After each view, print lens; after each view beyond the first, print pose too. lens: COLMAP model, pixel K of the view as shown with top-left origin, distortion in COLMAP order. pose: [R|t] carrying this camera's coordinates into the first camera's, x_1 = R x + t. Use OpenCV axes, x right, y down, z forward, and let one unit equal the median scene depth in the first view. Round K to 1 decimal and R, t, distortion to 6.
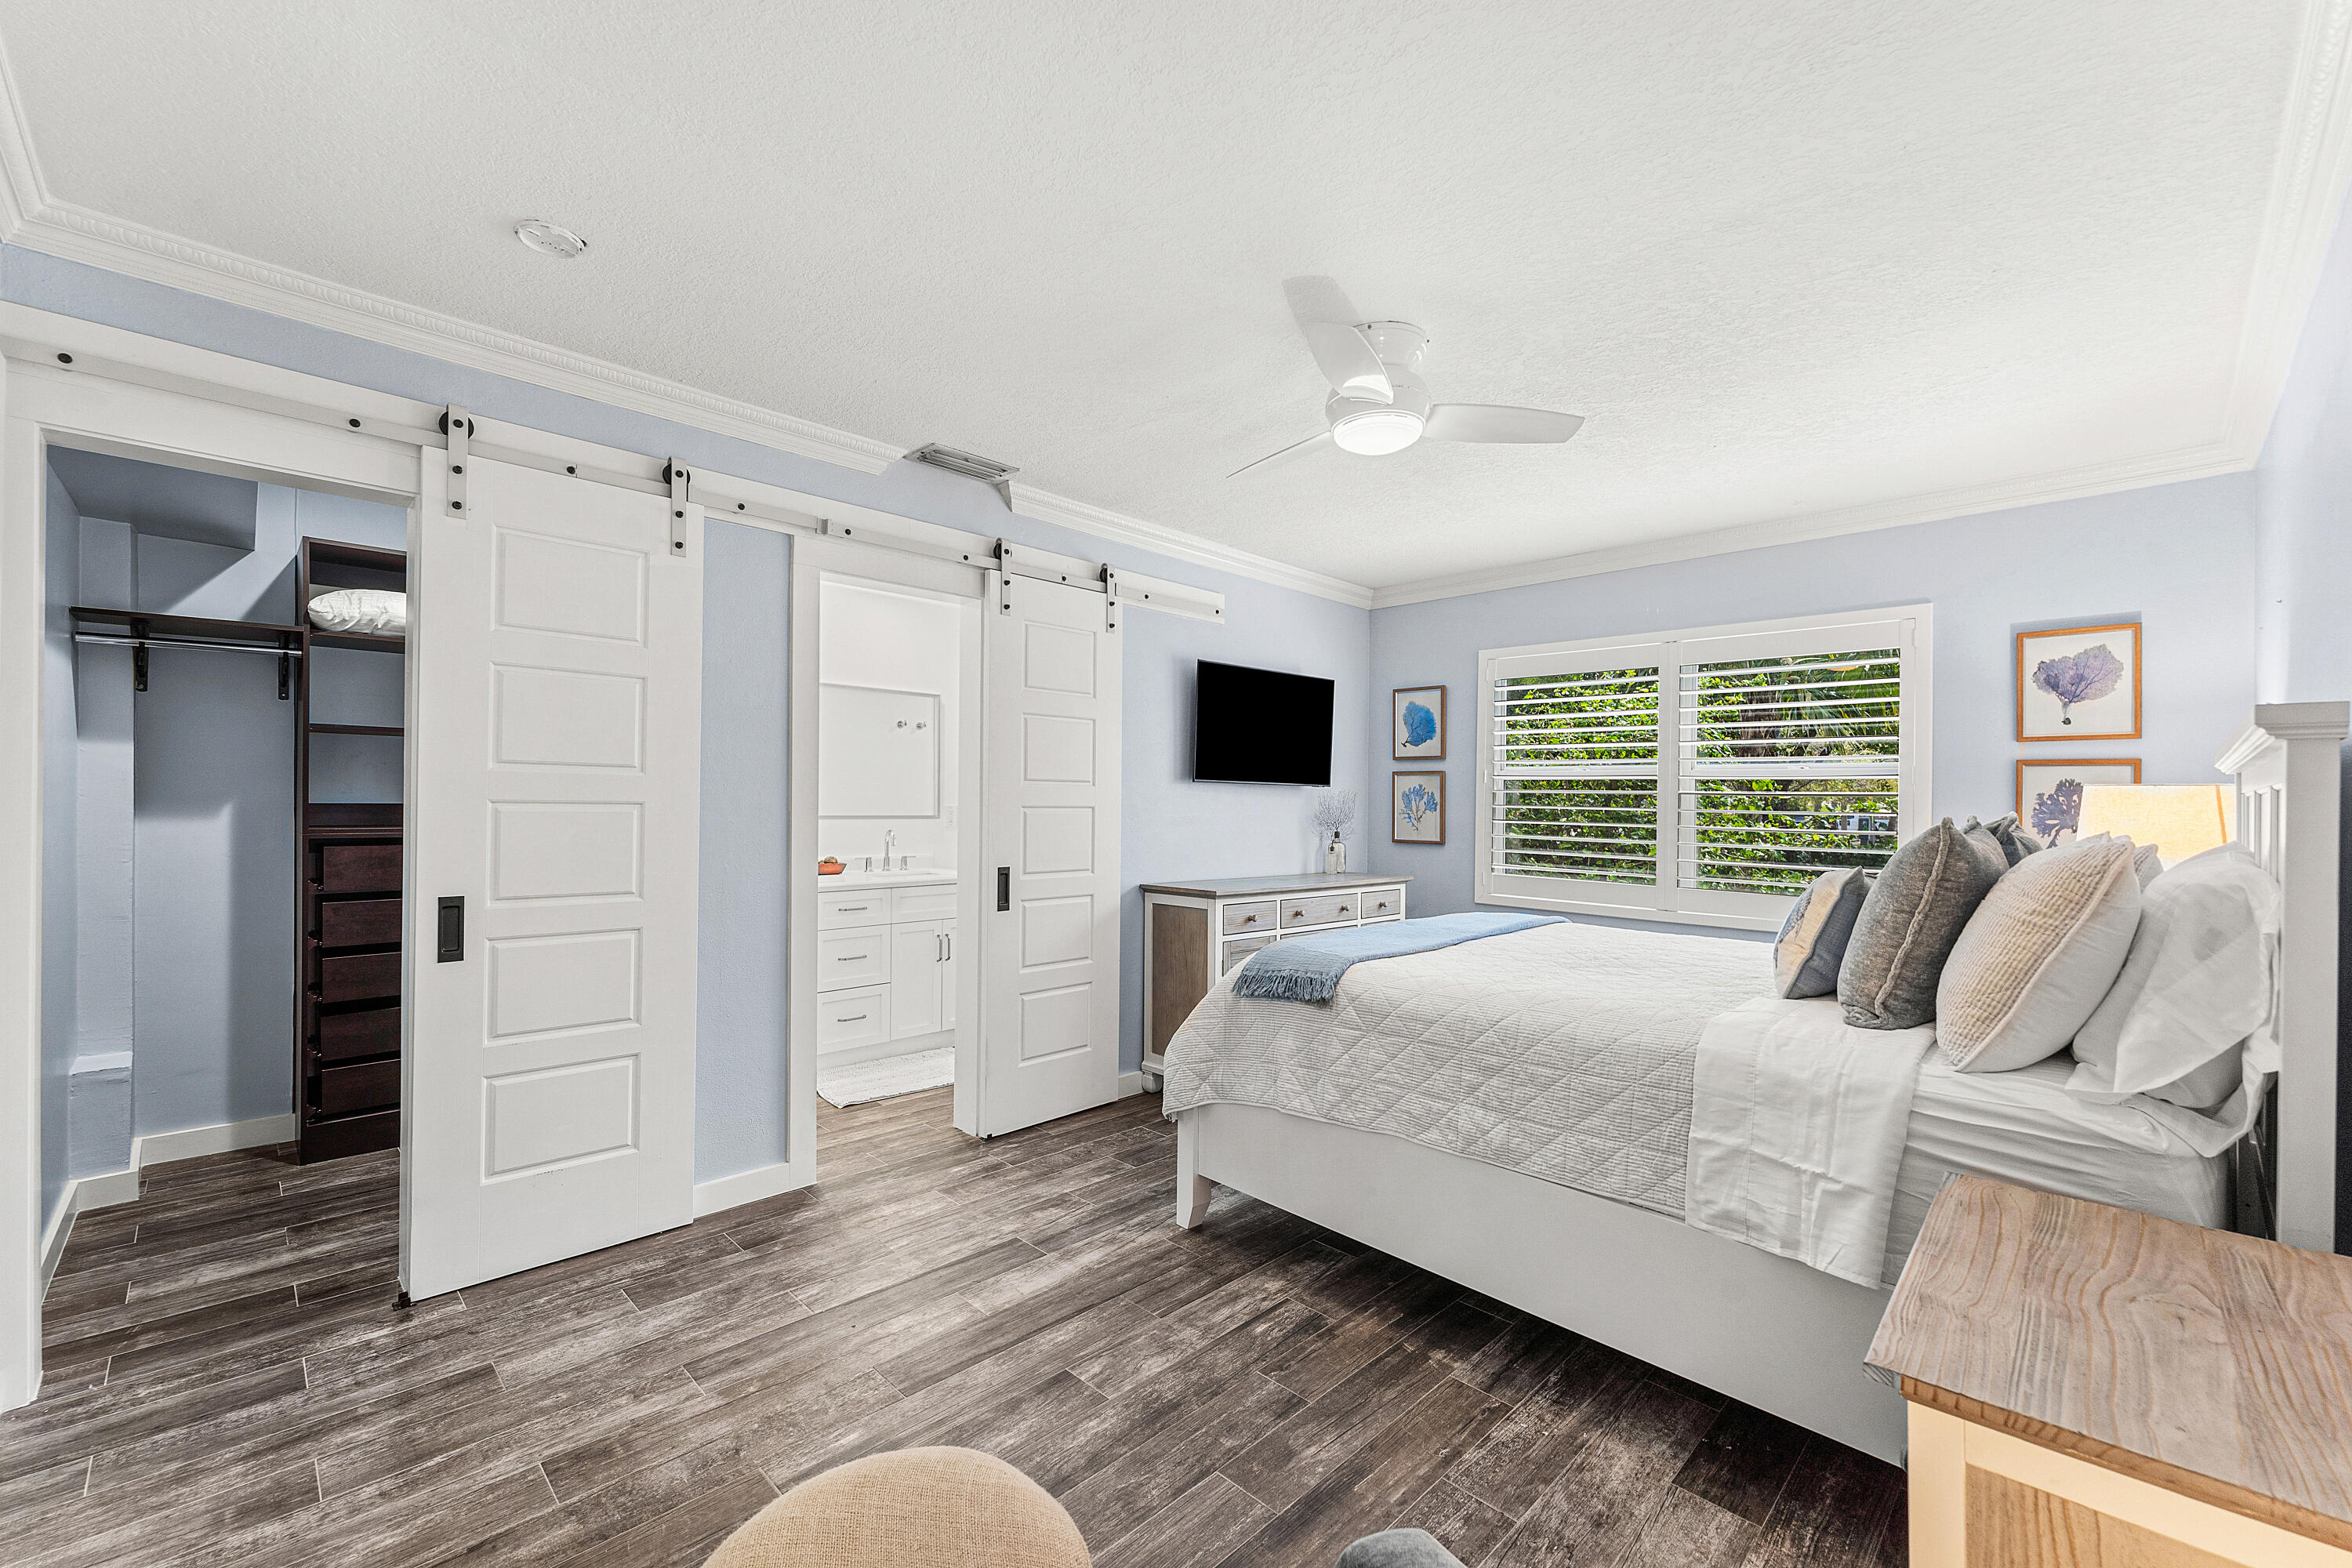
lens RADIAL K [[967.7, 0, 1161.9], [0, 967.7, 799.6], [0, 0, 1]] dist [0.009050, -0.000144]
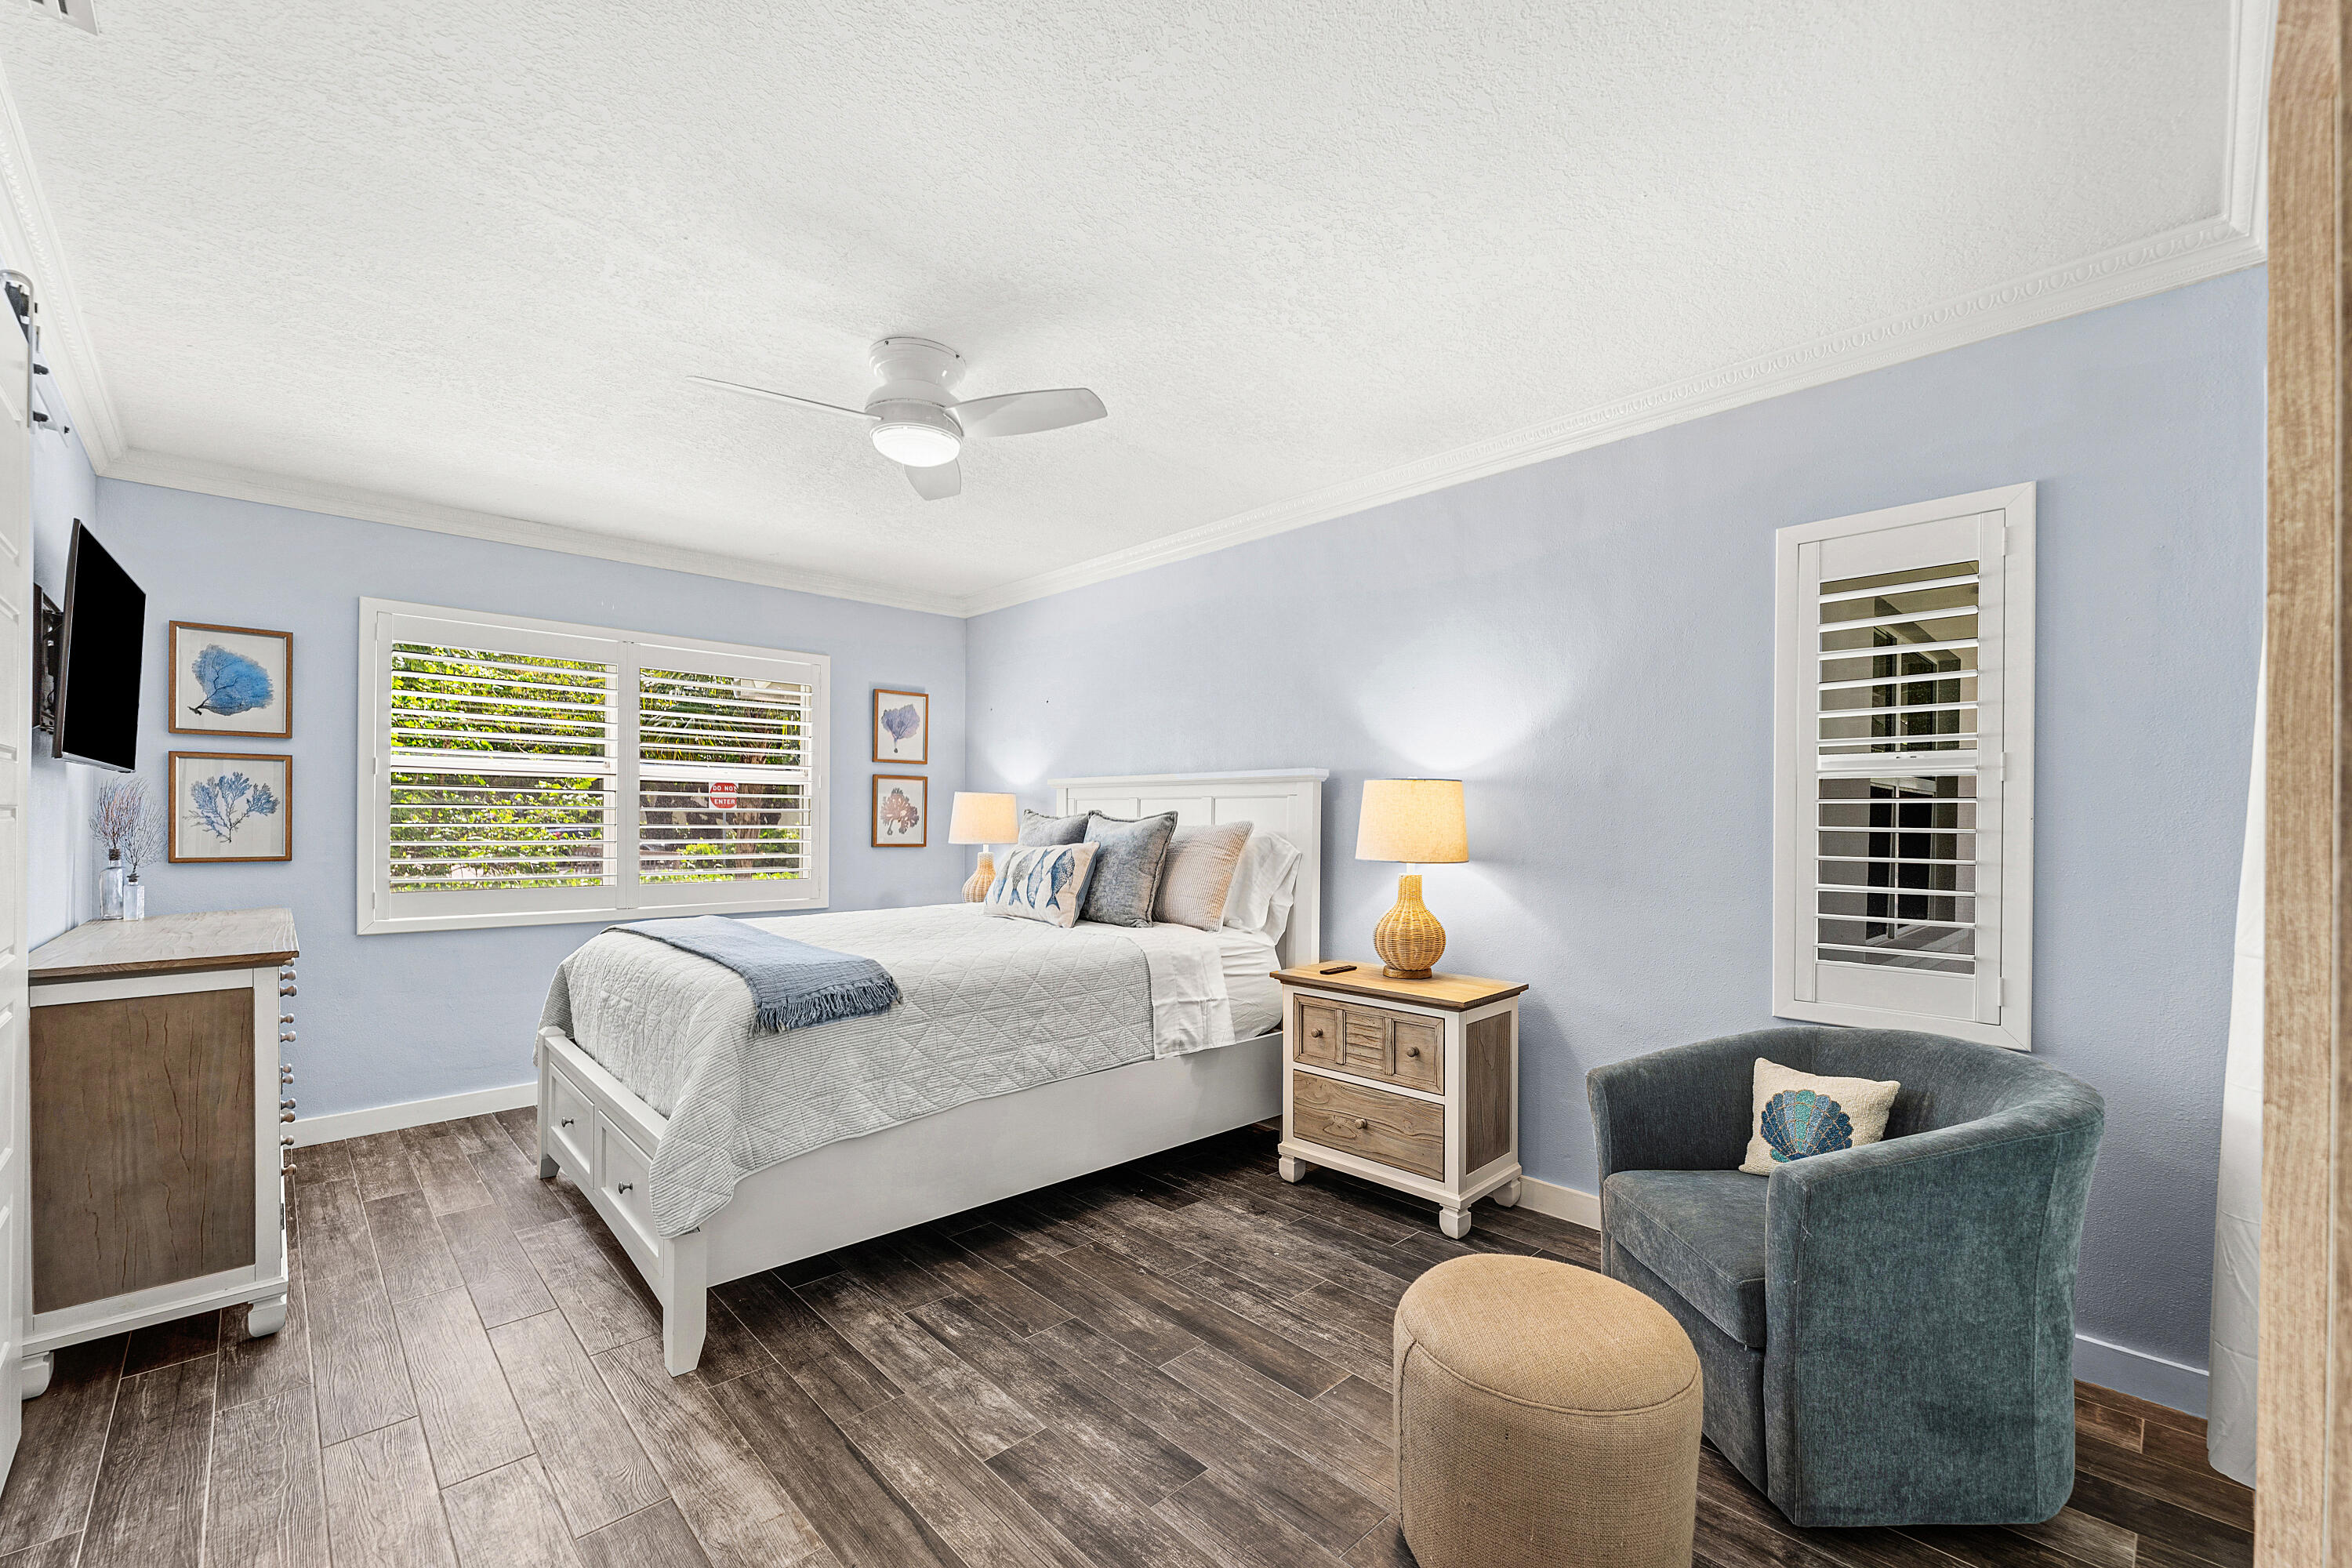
lens RADIAL K [[963.3, 0, 1177.5], [0, 963.3, 806.7], [0, 0, 1]] dist [0.028986, -0.000004]
pose [[0.024253, -0.005950, 0.999688, -0.792955], [-0.006967, 0.999957, 0.006121, -0.002811], [-0.999682, -0.007113, 0.024211, 0.667363]]
